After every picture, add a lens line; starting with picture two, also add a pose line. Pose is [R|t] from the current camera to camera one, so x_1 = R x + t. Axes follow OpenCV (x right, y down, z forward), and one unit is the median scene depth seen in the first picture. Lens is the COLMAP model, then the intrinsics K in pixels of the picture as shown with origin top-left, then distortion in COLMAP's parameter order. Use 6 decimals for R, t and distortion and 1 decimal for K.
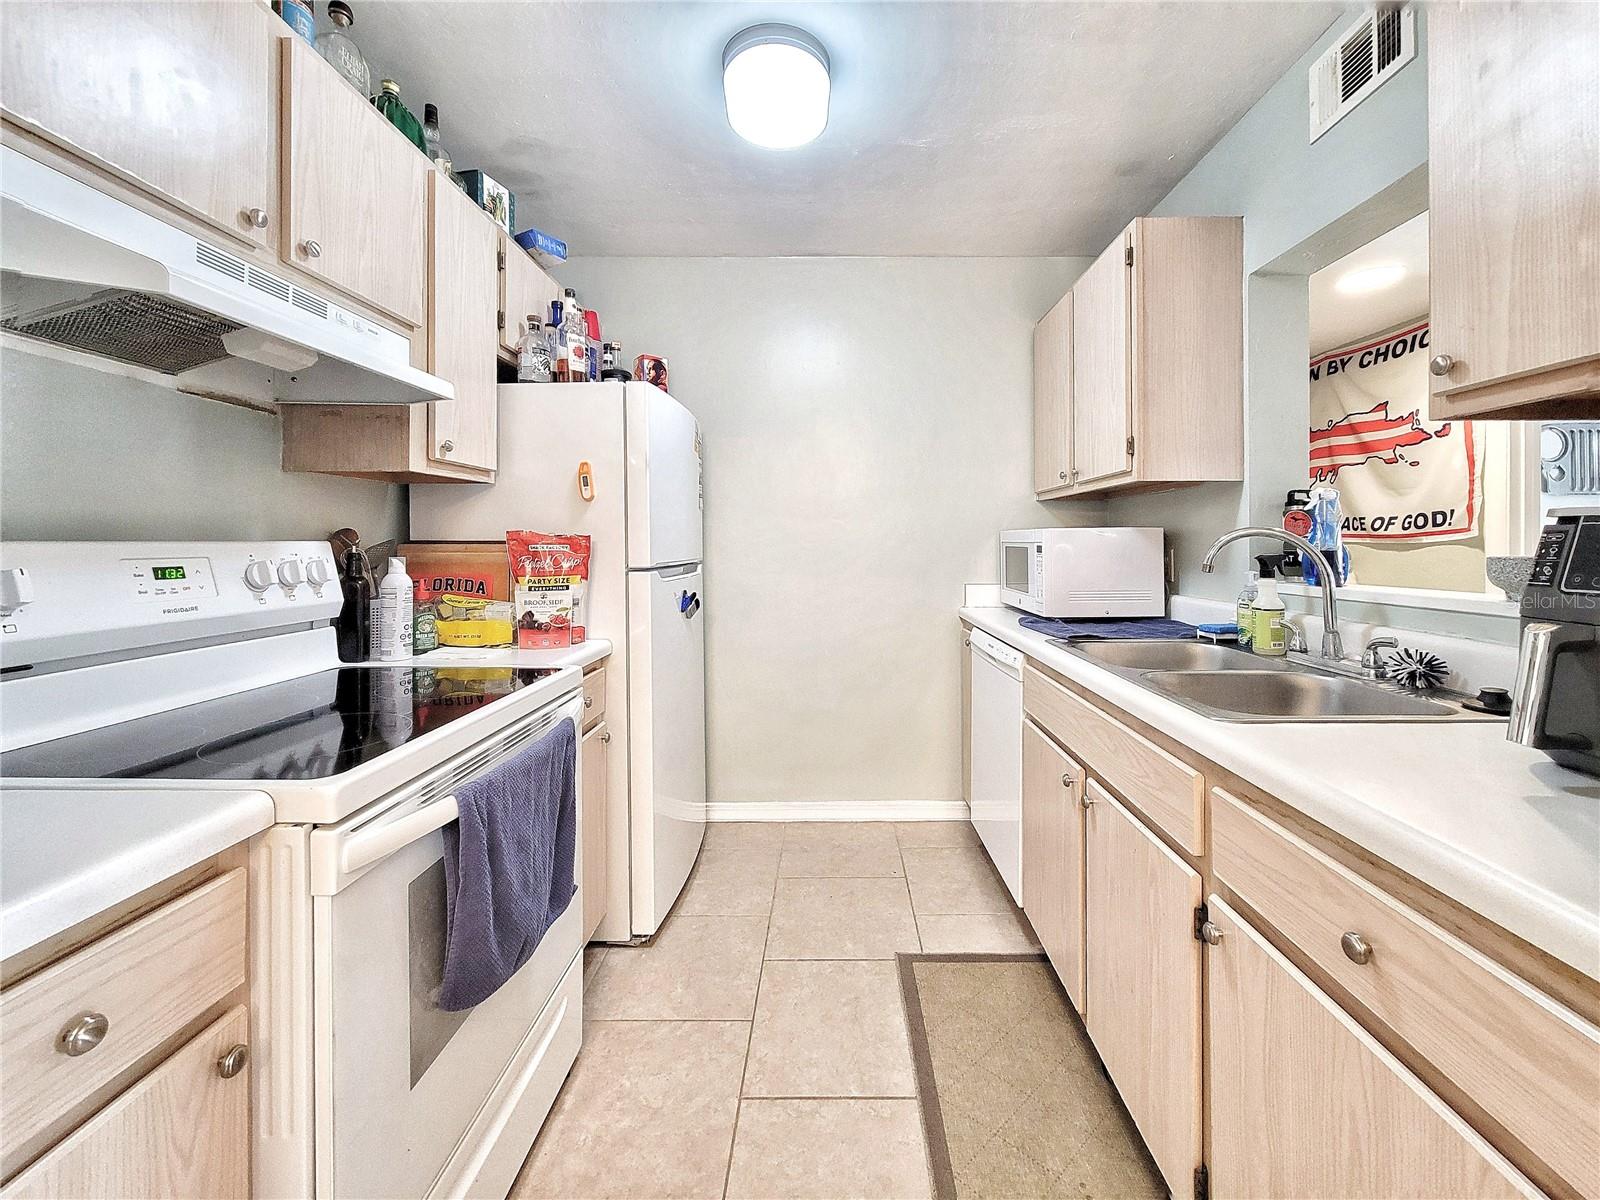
lens RADIAL K [[656.7, 0, 811.7], [0, 656.7, 538.6], [0, 0, 1]] dist [0.002718, 0.000340]
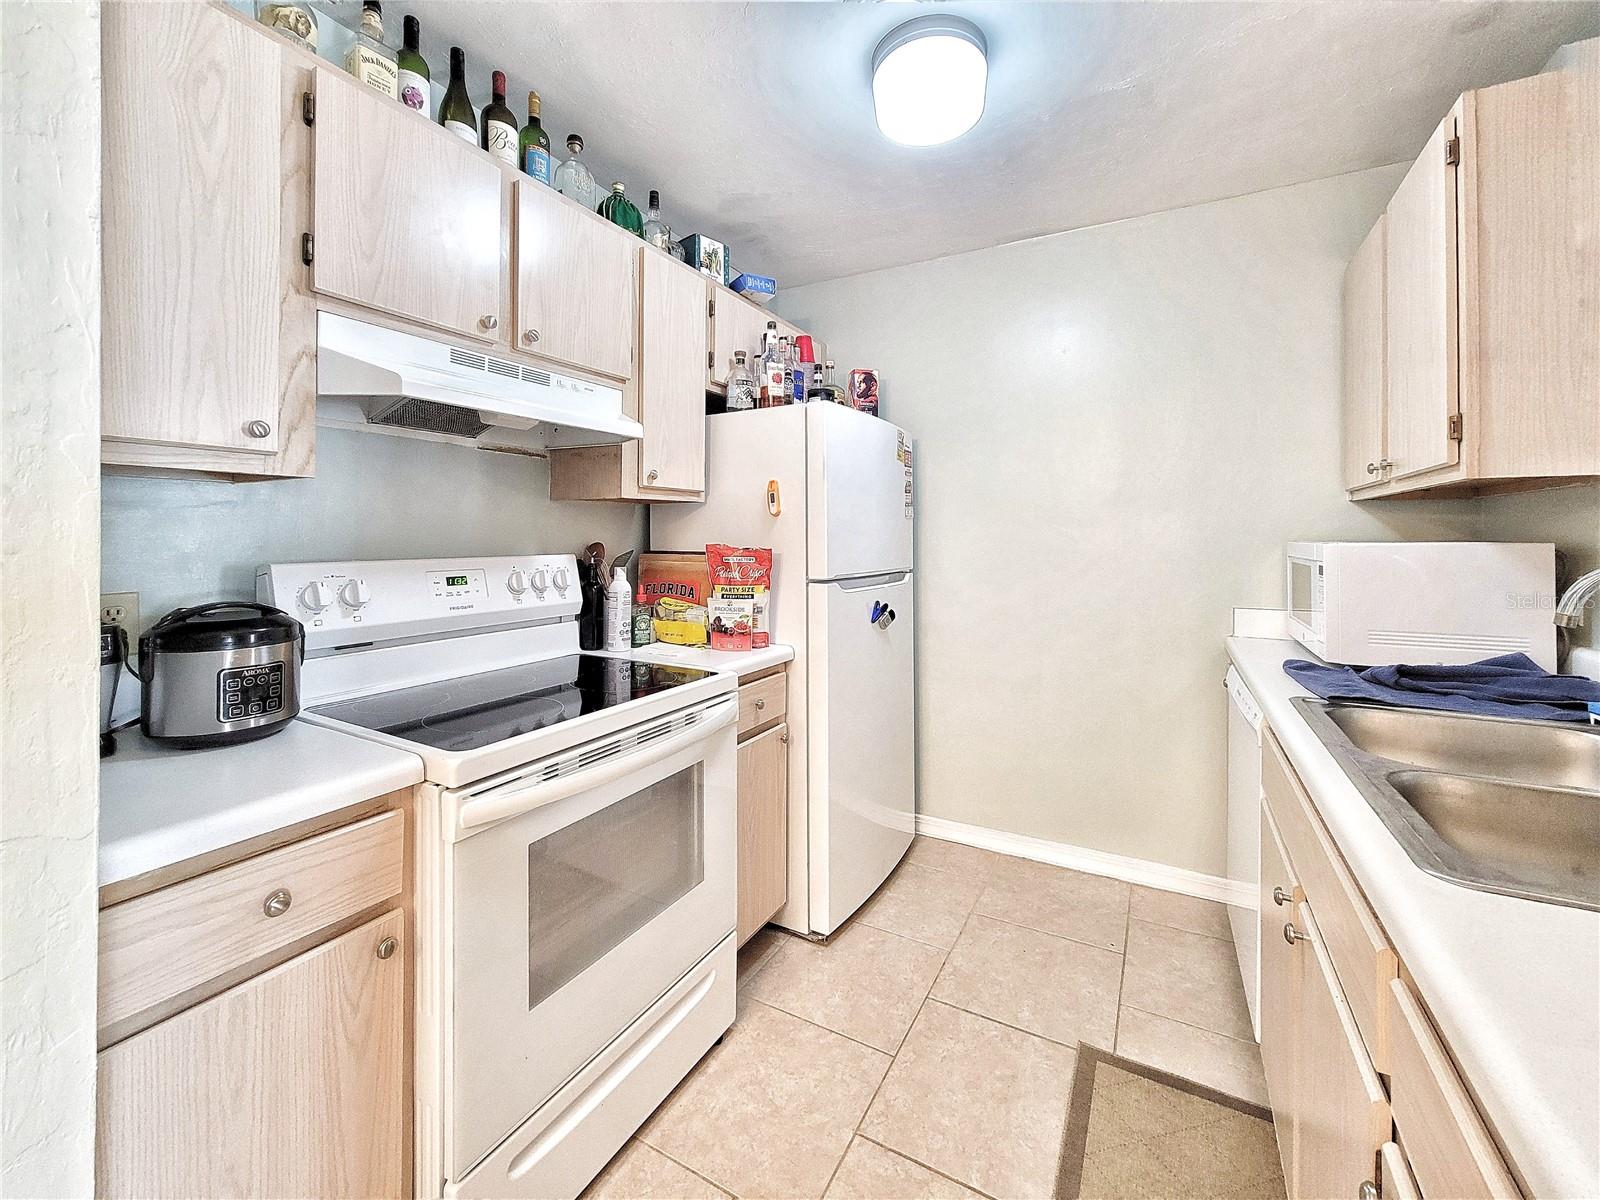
lens RADIAL K [[652.1, 0, 800.7], [0, 652.1, 527.2], [0, 0, 1]] dist [-0.000215, 0.003970]
pose [[0.879188, -0.002851, -0.476466, 0.225627], [0.000688, 0.999989, -0.004713, -0.036831], [0.476474, 0.003816, 0.879180, 0.079885]]
